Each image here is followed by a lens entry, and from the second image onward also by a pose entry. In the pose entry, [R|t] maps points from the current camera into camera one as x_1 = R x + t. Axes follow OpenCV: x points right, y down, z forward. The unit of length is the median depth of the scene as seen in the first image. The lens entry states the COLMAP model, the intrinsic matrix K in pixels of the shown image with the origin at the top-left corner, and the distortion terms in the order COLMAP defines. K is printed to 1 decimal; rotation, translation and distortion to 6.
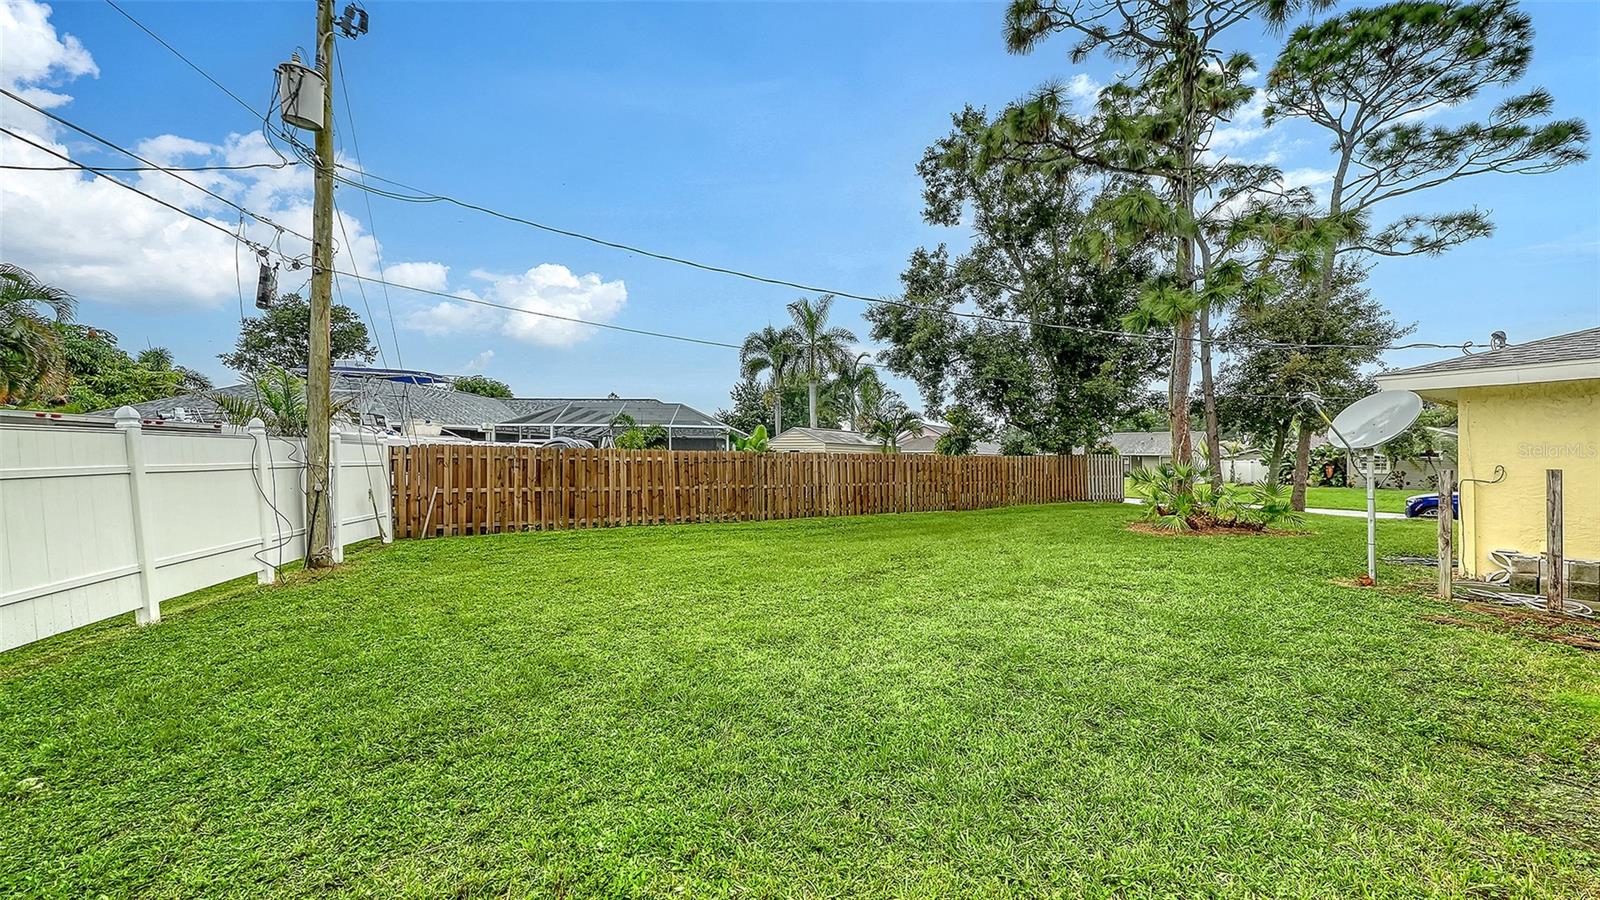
lens RADIAL K [[560.4, 0, 803.9], [0, 560.4, 465.0], [0, 0, 1]] dist [-0.001277, -0.000101]
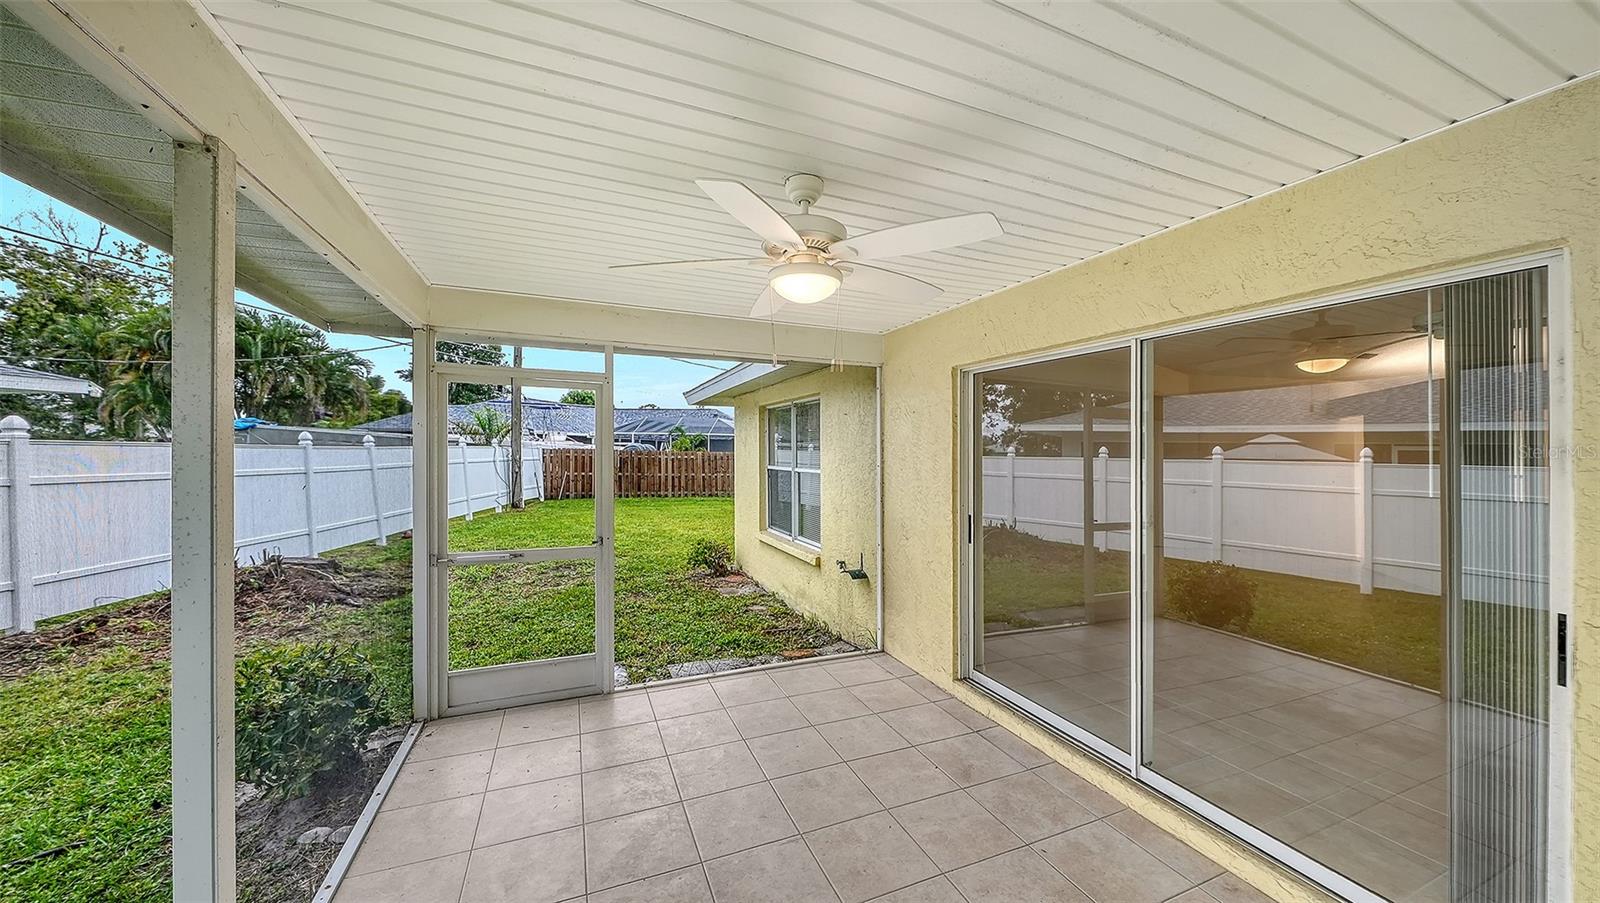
lens RADIAL K [[562.9, 0, 829.4], [0, 562.9, 468.4], [0, 0, 1]] dist [0.000421, -0.000009]
pose [[0.992891, 0.012453, -0.118376, 0.289239], [-0.010653, 0.999818, 0.015831, -0.006579], [0.118552, -0.014458, 0.992843, -0.504837]]
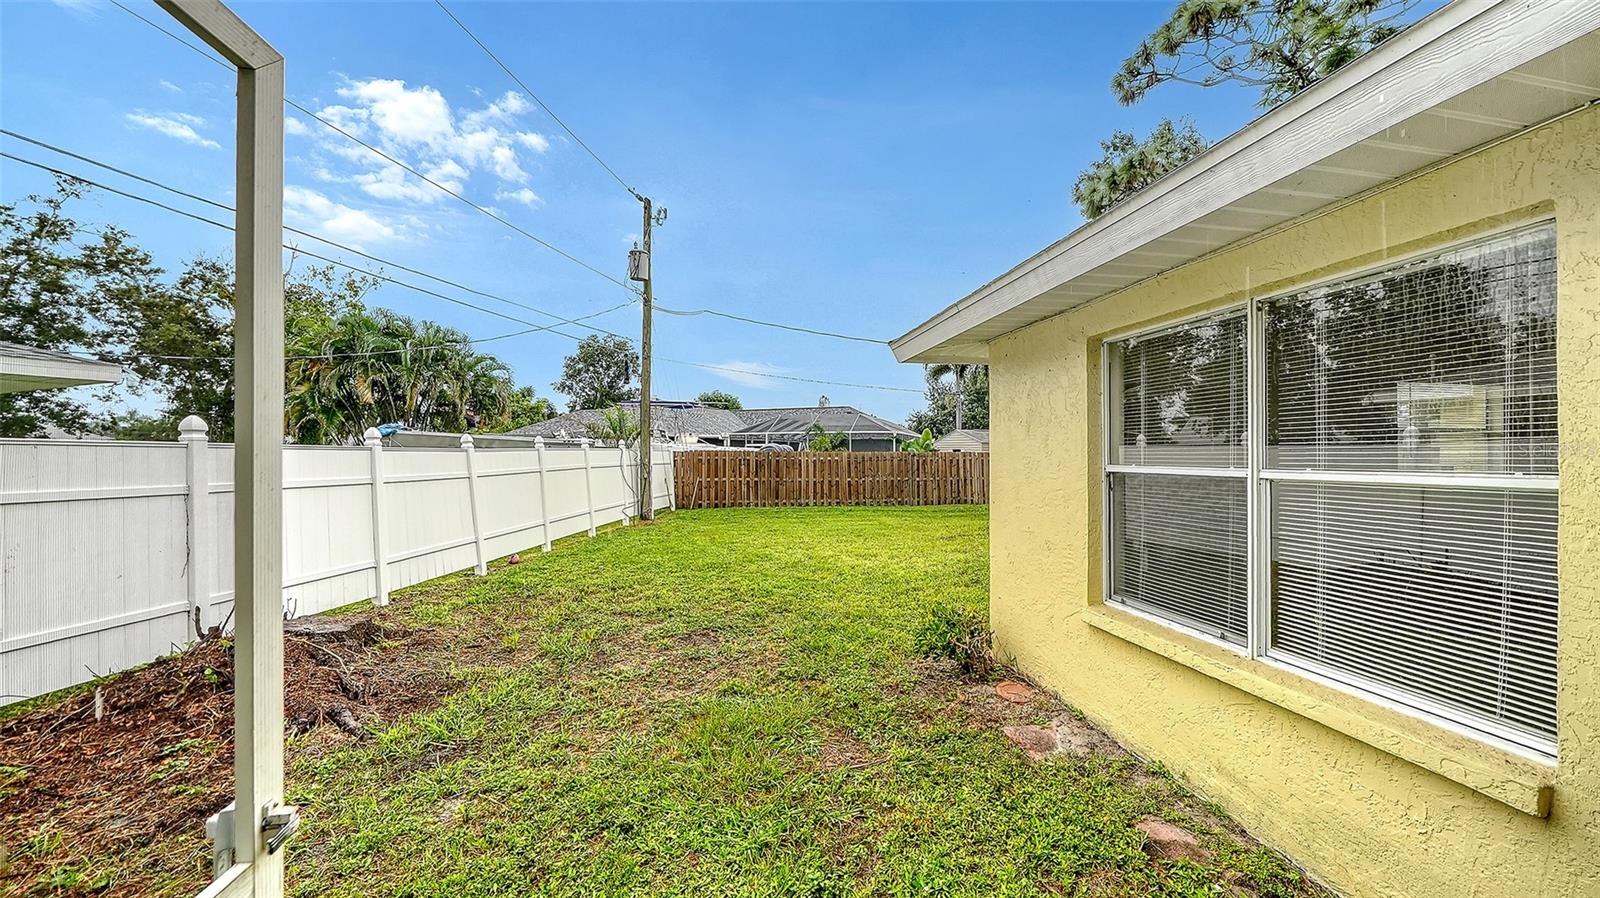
lens RADIAL K [[565.7, 0, 817.4], [0, 565.7, 452.0], [0, 0, 1]] dist [0.000277, 0.000026]
pose [[0.940765, -0.009015, -0.338938, 0.148172], [0.003532, 0.999853, -0.016791, -0.002507], [0.339040, 0.014599, 0.940659, -0.283703]]
